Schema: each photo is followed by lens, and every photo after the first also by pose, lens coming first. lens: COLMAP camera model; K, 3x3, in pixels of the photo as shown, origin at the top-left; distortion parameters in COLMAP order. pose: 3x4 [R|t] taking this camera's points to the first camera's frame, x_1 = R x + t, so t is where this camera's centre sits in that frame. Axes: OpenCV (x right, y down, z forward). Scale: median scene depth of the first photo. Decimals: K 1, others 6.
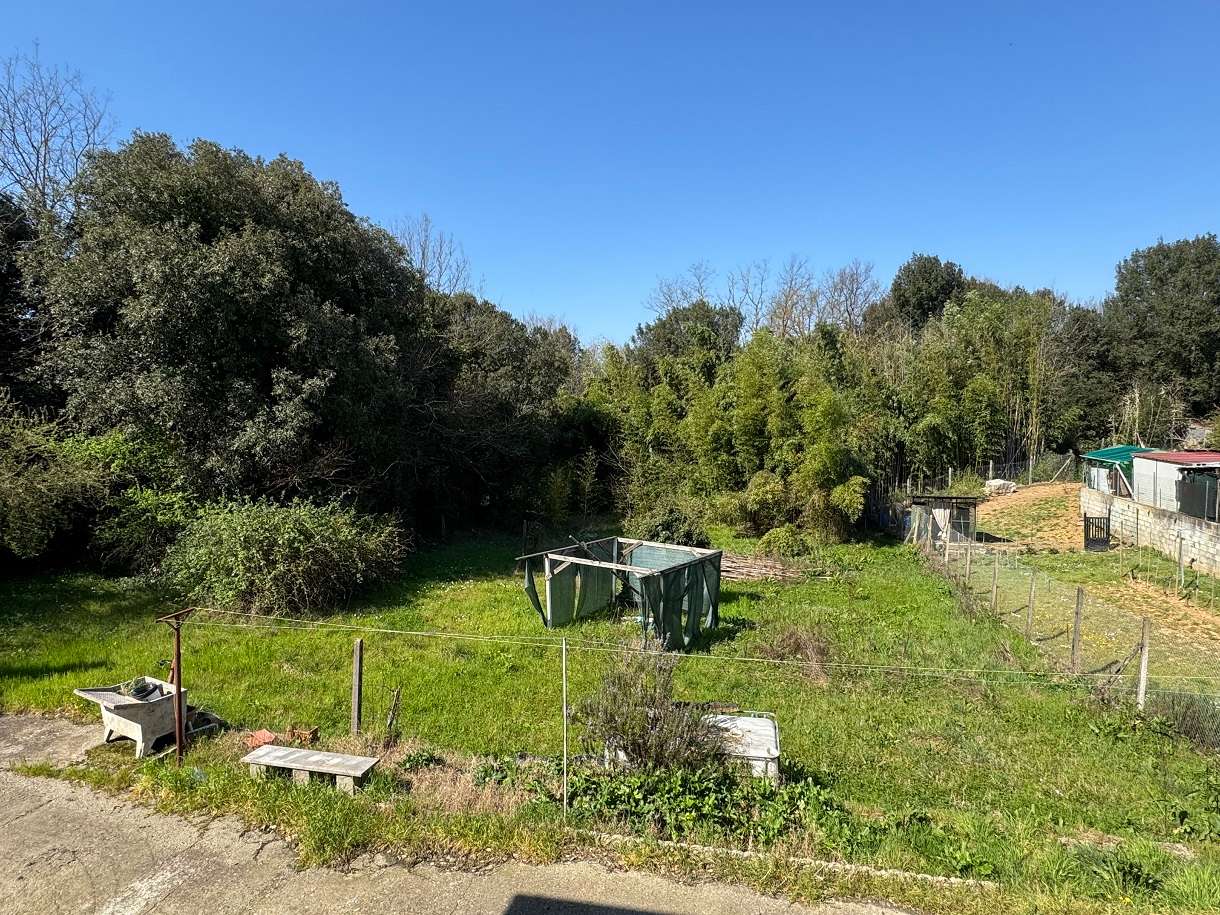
lens RADIAL K [[692.2, 0, 610.0], [0, 692.2, 457.5], [0, 0, 1]] dist [-0.001047, 0.001357]
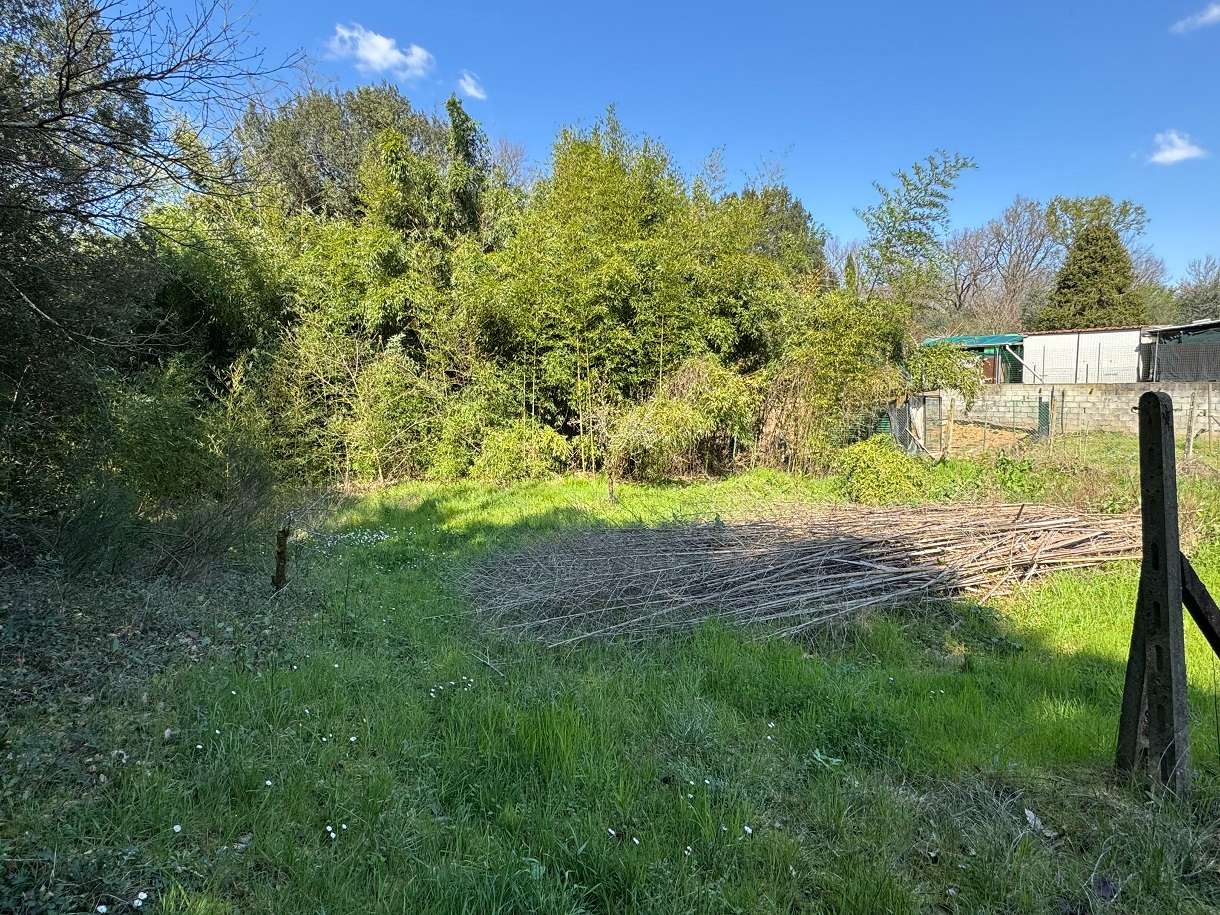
lens RADIAL K [[647.8, 0, 610.0], [0, 647.8, 457.5], [0, 0, 1]] dist [-0.001907, 0.000173]
pose [[0.695257, -0.086086, 0.713587, -0.182381], [0.066035, 0.996253, 0.055848, 0.063511], [-0.715721, 0.008293, 0.698337, 0.714120]]
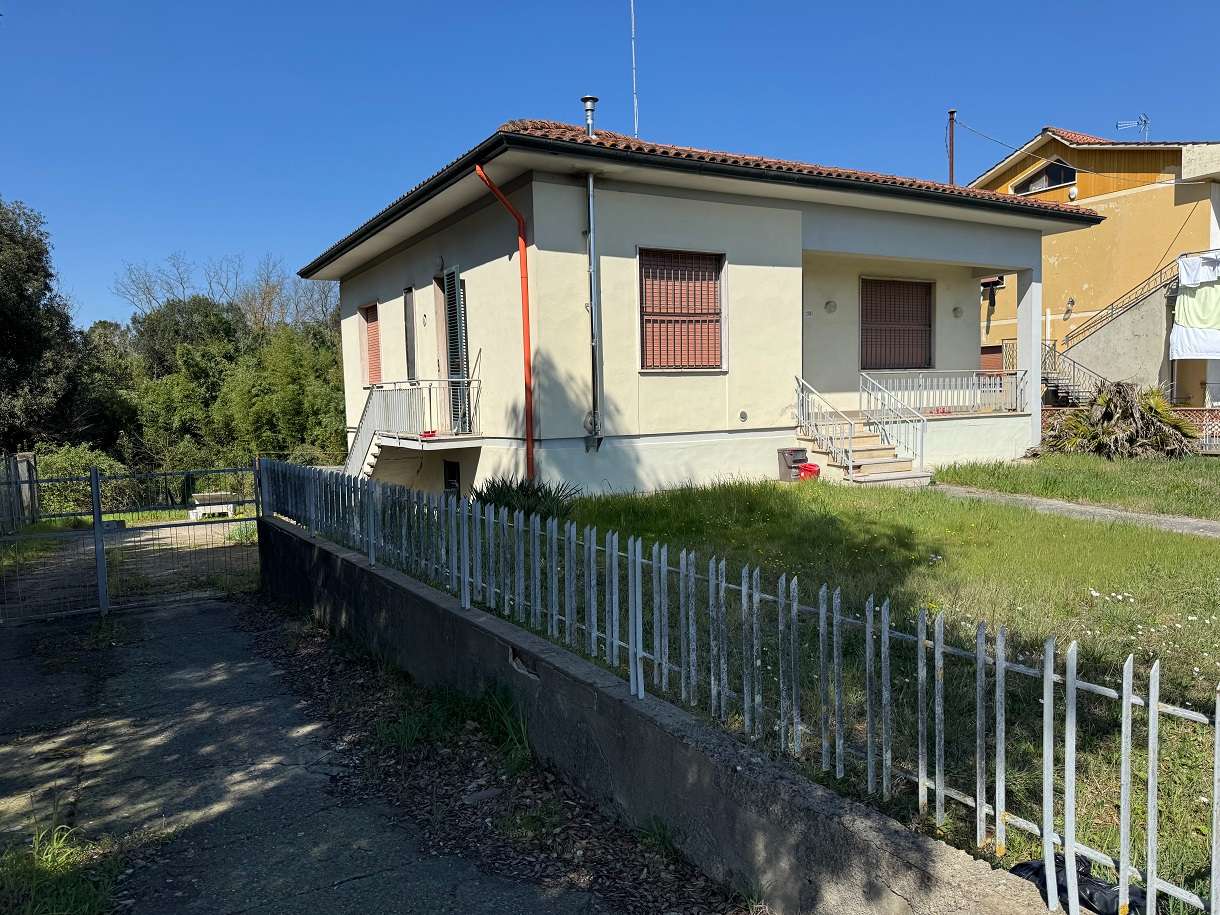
lens RADIAL K [[855.4, 0, 610.0], [0, 855.4, 457.5], [0, 0, 1]] dist [0.108533, -0.163826]
pose [[0.739071, -0.046997, 0.671986, -0.430310], [0.061493, 0.998105, 0.002174, 0.076831], [-0.670815, 0.039715, 0.740560, -0.539160]]
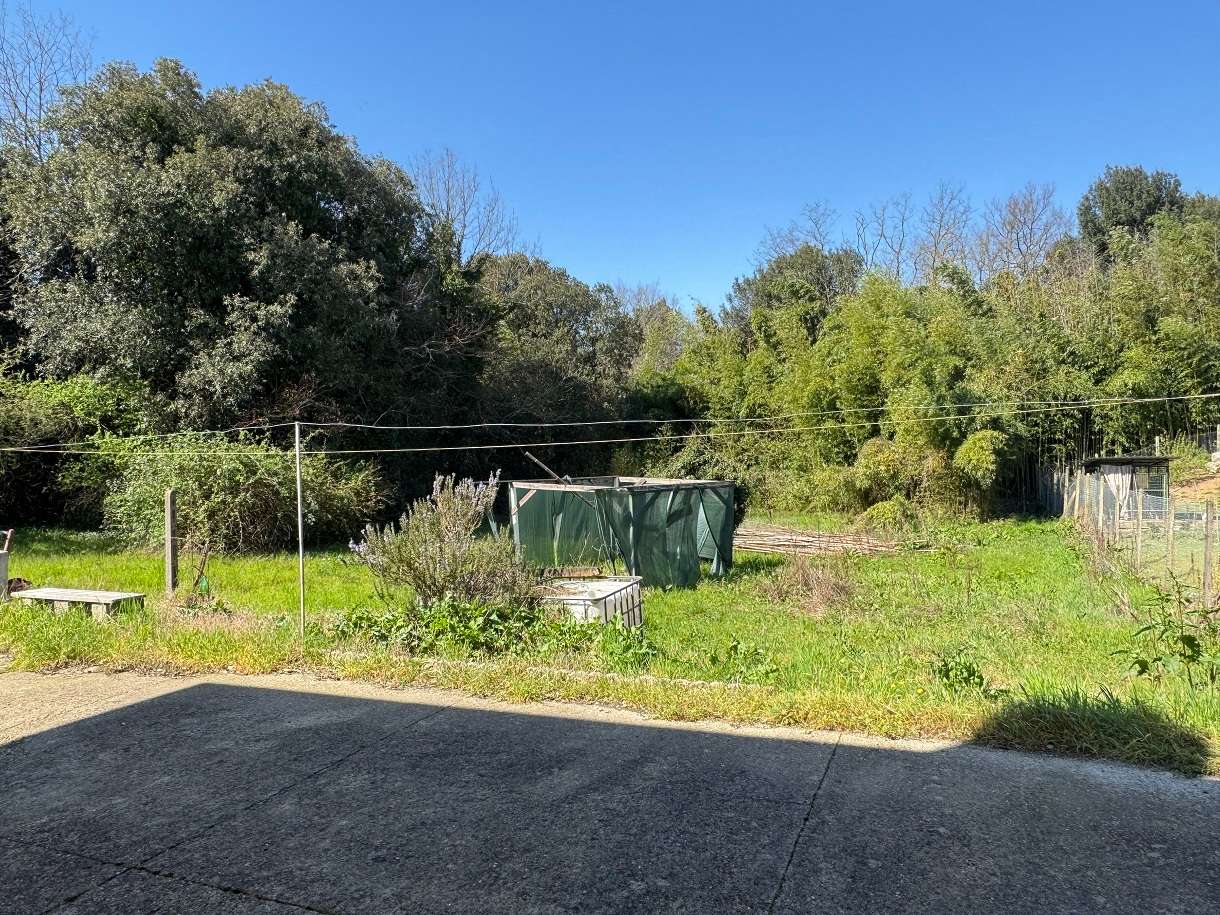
lens RADIAL K [[839.5, 0, 610.0], [0, 839.5, 457.5], [0, 0, 1]] dist [0.006427, -0.004973]
pose [[0.983060, -0.029761, -0.180852, 0.097740], [0.023826, 0.999107, -0.034901, 0.068476], [0.181729, 0.030001, 0.982891, 0.010462]]
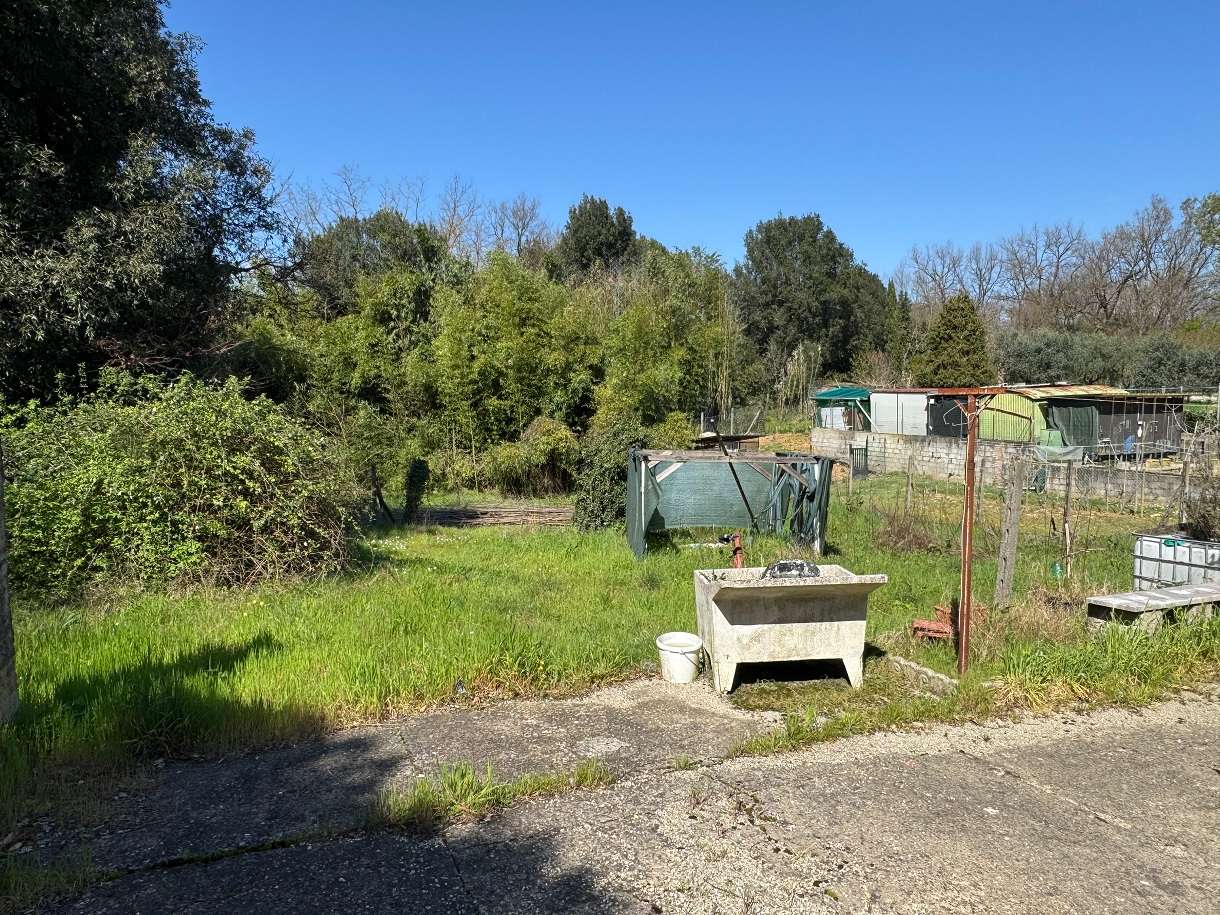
lens RADIAL K [[839.5, 0, 610.0], [0, 839.5, 457.5], [0, 0, 1]] dist [0.006427, -0.004973]
pose [[0.813655, -0.036468, 0.580203, -0.294799], [0.038852, 0.999210, 0.008320, 0.064444], [-0.580048, 0.015773, 0.814429, 0.153456]]
